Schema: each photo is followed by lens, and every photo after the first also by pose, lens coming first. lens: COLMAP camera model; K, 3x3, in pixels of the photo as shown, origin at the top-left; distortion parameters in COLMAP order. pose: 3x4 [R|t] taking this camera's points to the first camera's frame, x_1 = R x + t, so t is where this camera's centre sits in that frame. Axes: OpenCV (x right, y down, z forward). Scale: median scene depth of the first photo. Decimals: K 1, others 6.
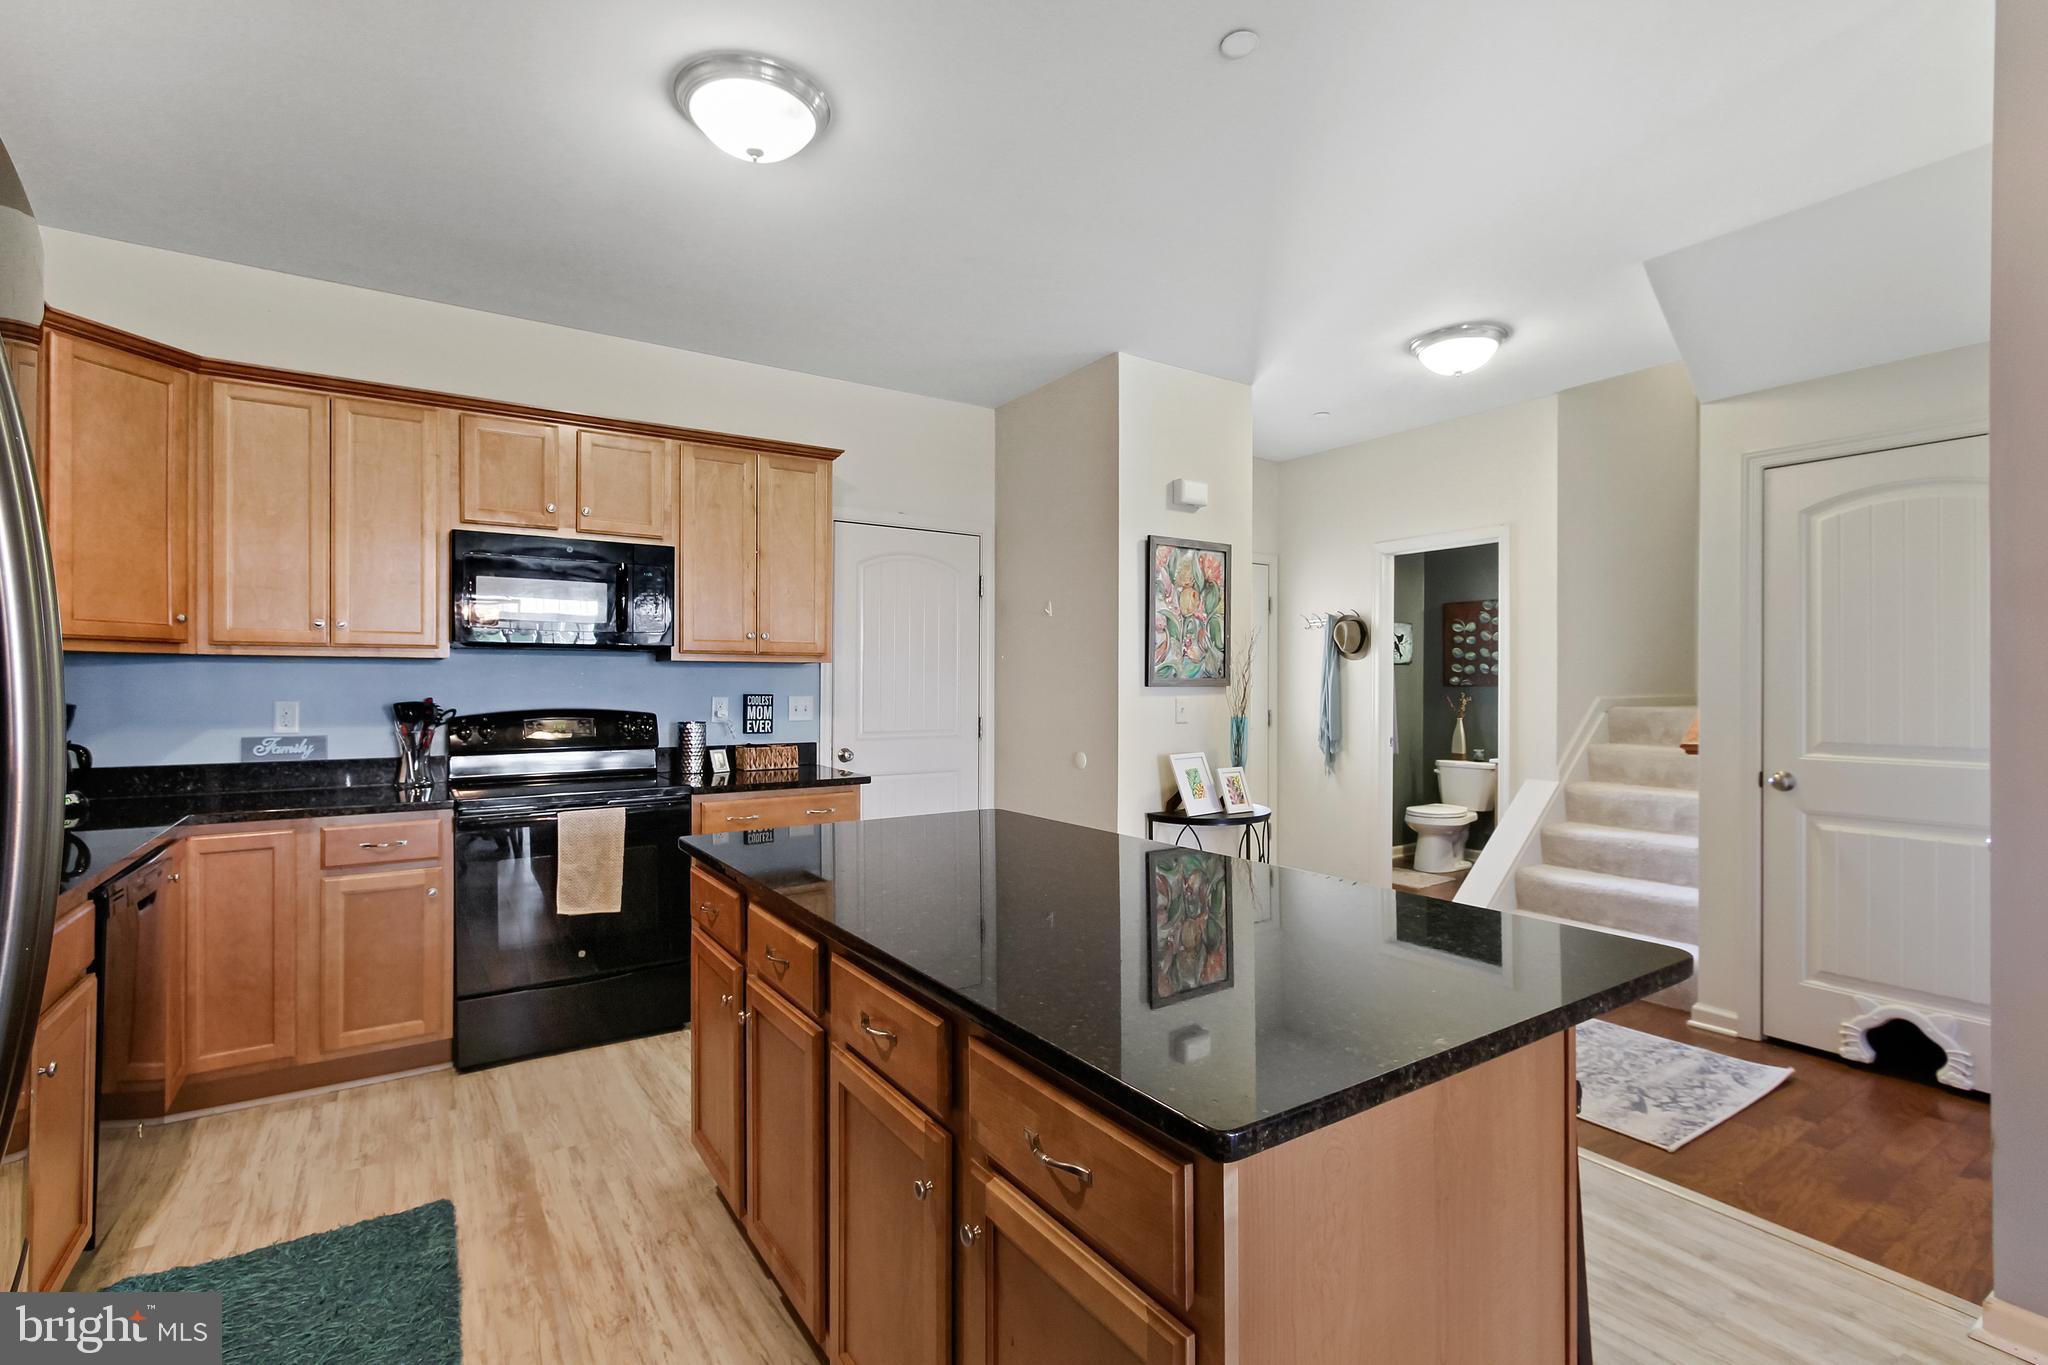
lens RADIAL K [[949.3, 0, 1040.9], [0, 949.3, 673.7], [0, 0, 1]] dist [-0.002952, 0.002861]
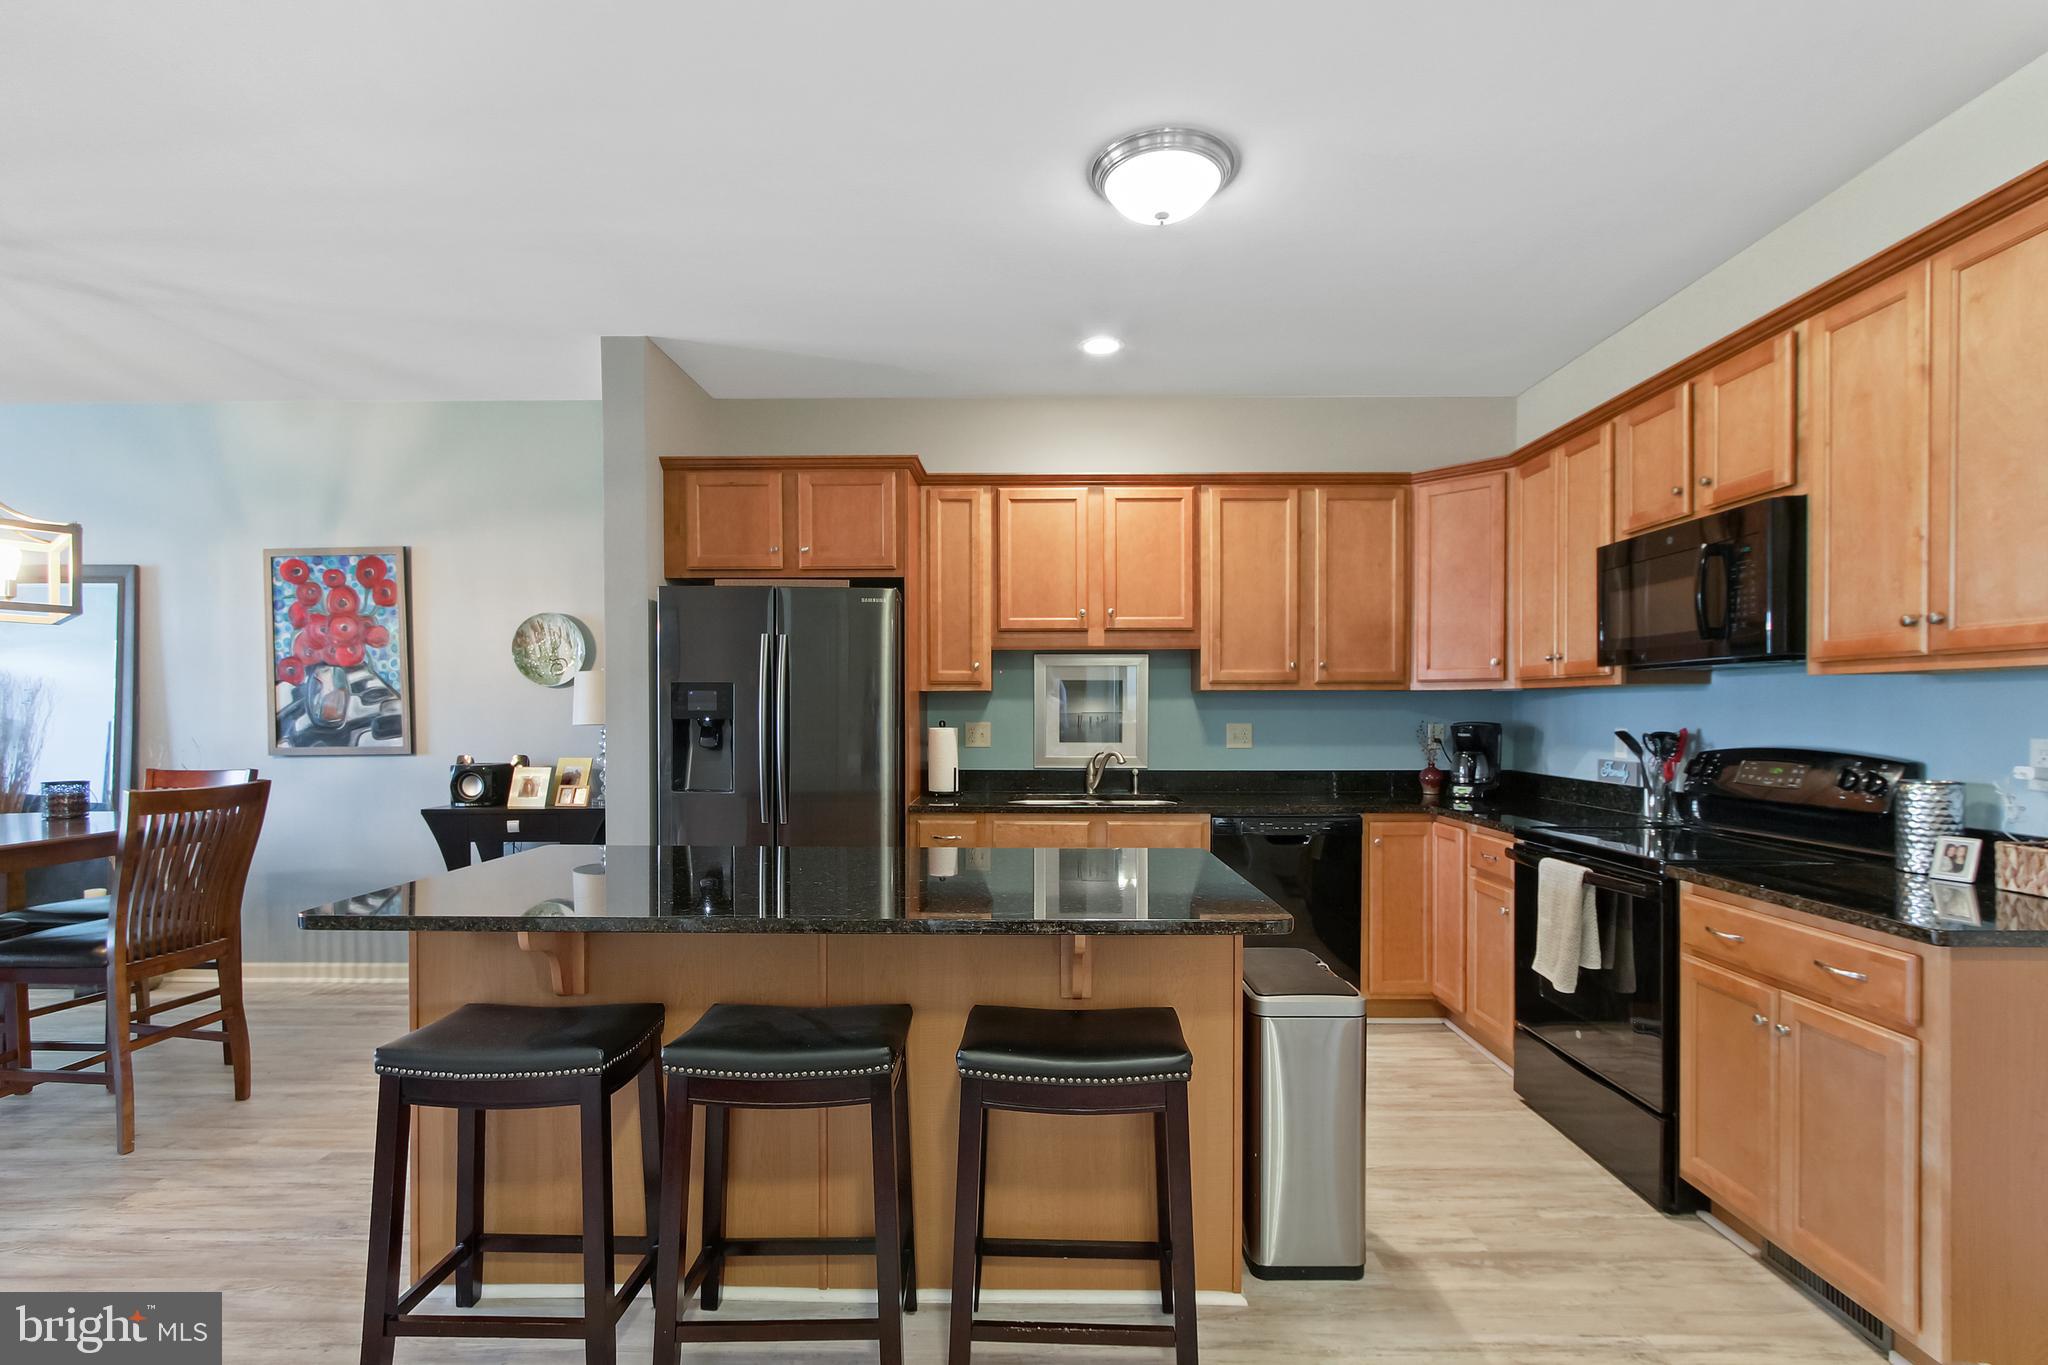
lens RADIAL K [[949.3, 0, 1038.8], [0, 949.3, 724.3], [0, 0, 1]] dist [-0.002952, 0.002861]
pose [[-0.575371, 0.011730, -0.817808, 0.385031], [0.009206, 0.999927, 0.007865, 0.007767], [0.817841, -0.003004, -0.575437, 0.891749]]
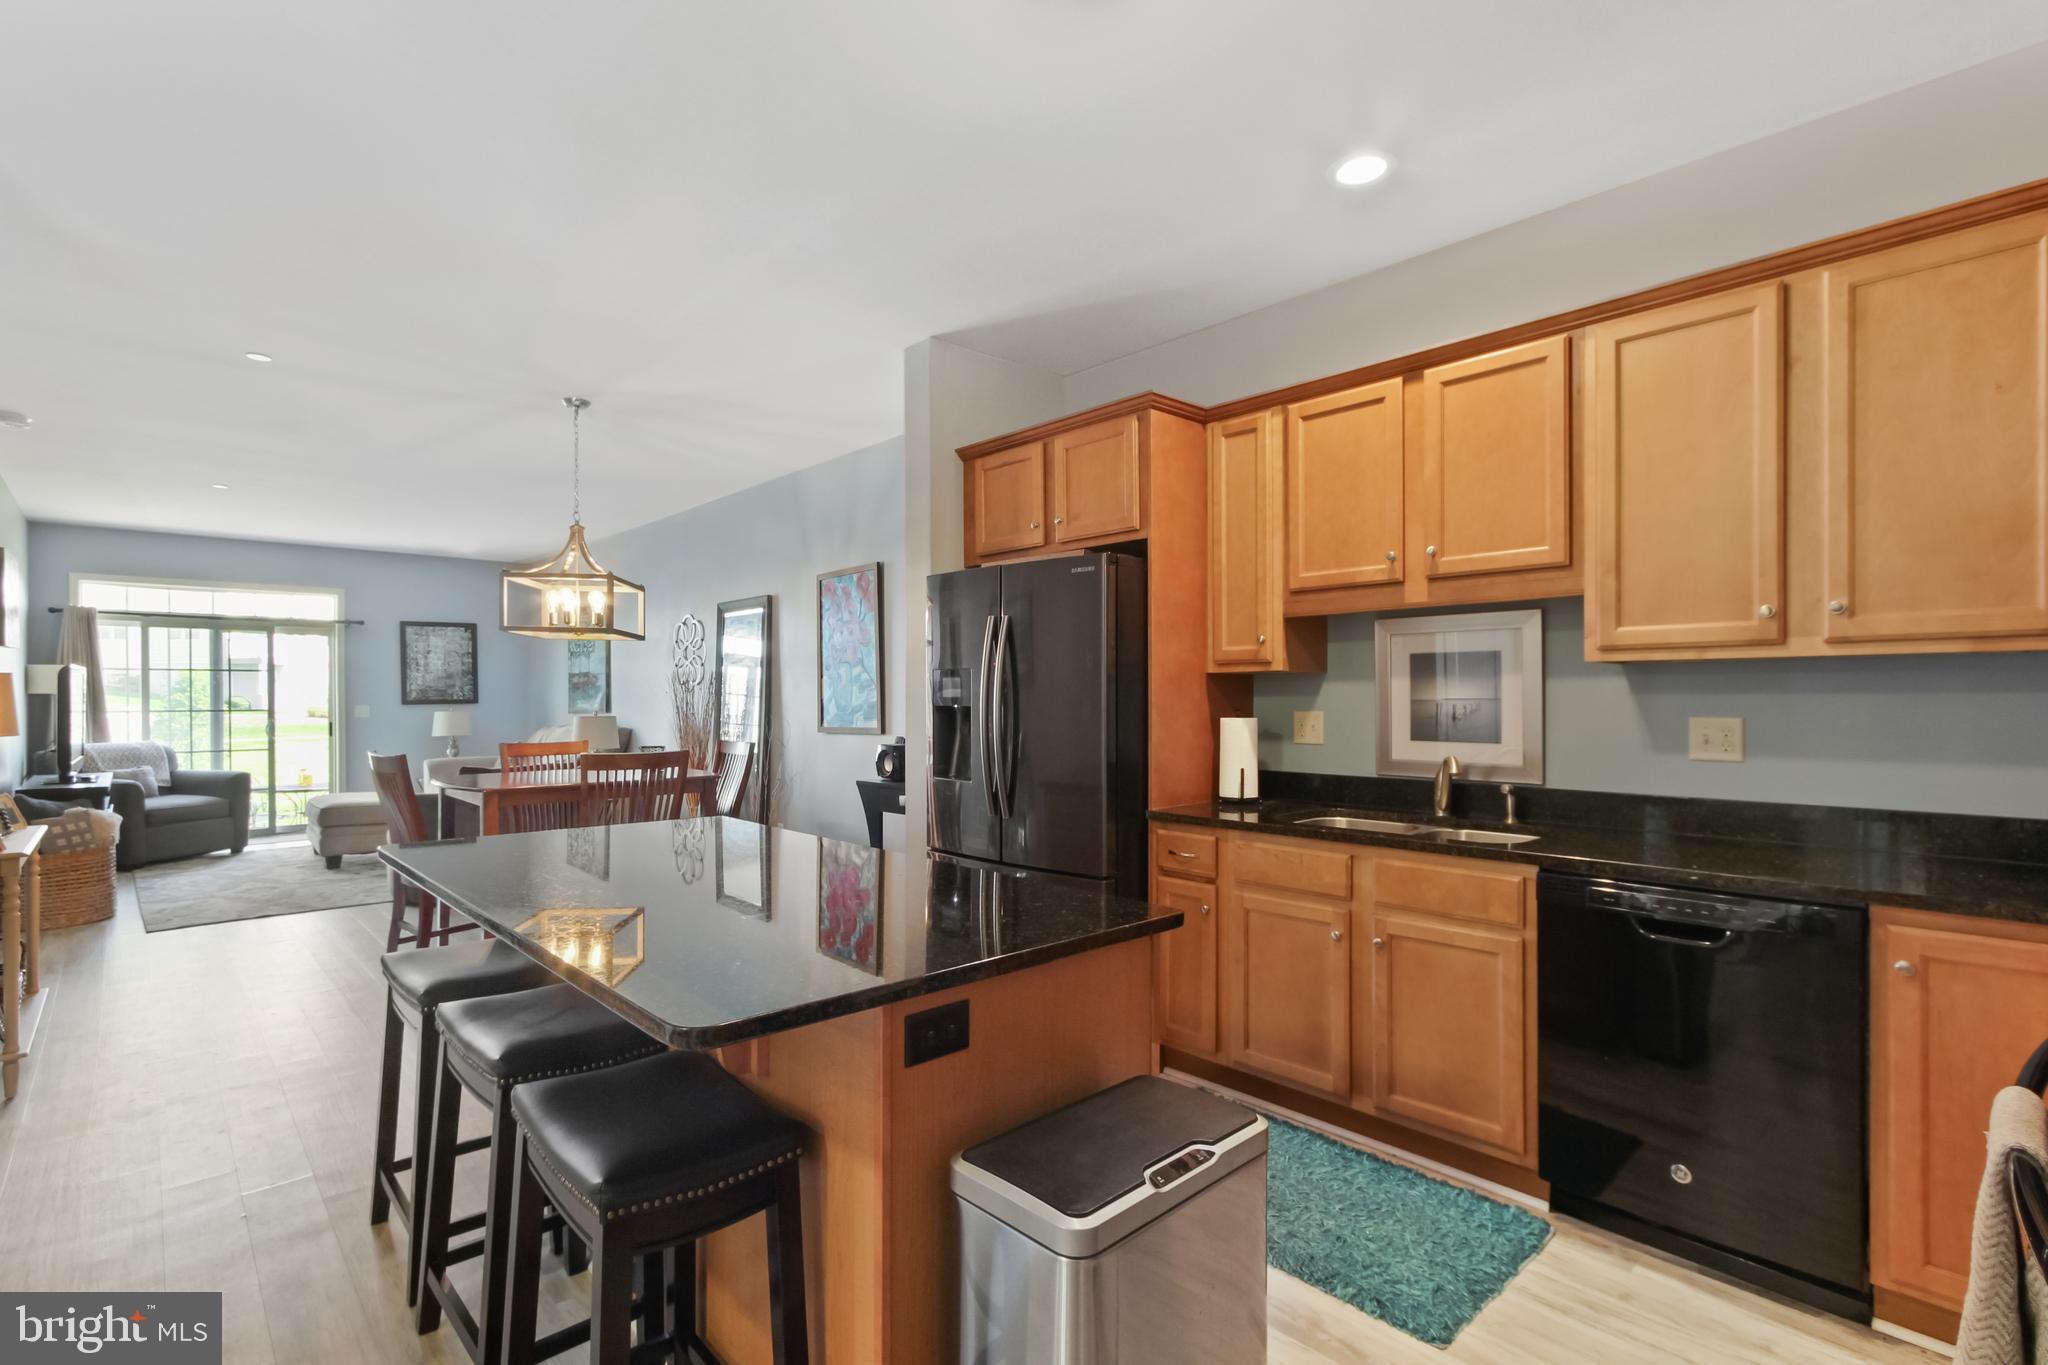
lens RADIAL K [[949.3, 0, 1023.9], [0, 949.3, 697.9], [0, 0, 1]] dist [-0.002952, 0.002861]
pose [[-0.988263, 0.002128, -0.152744, -0.089098], [0.003912, 0.999928, -0.011380, 0.009818], [0.152709, -0.011844, -0.988200, 1.004921]]
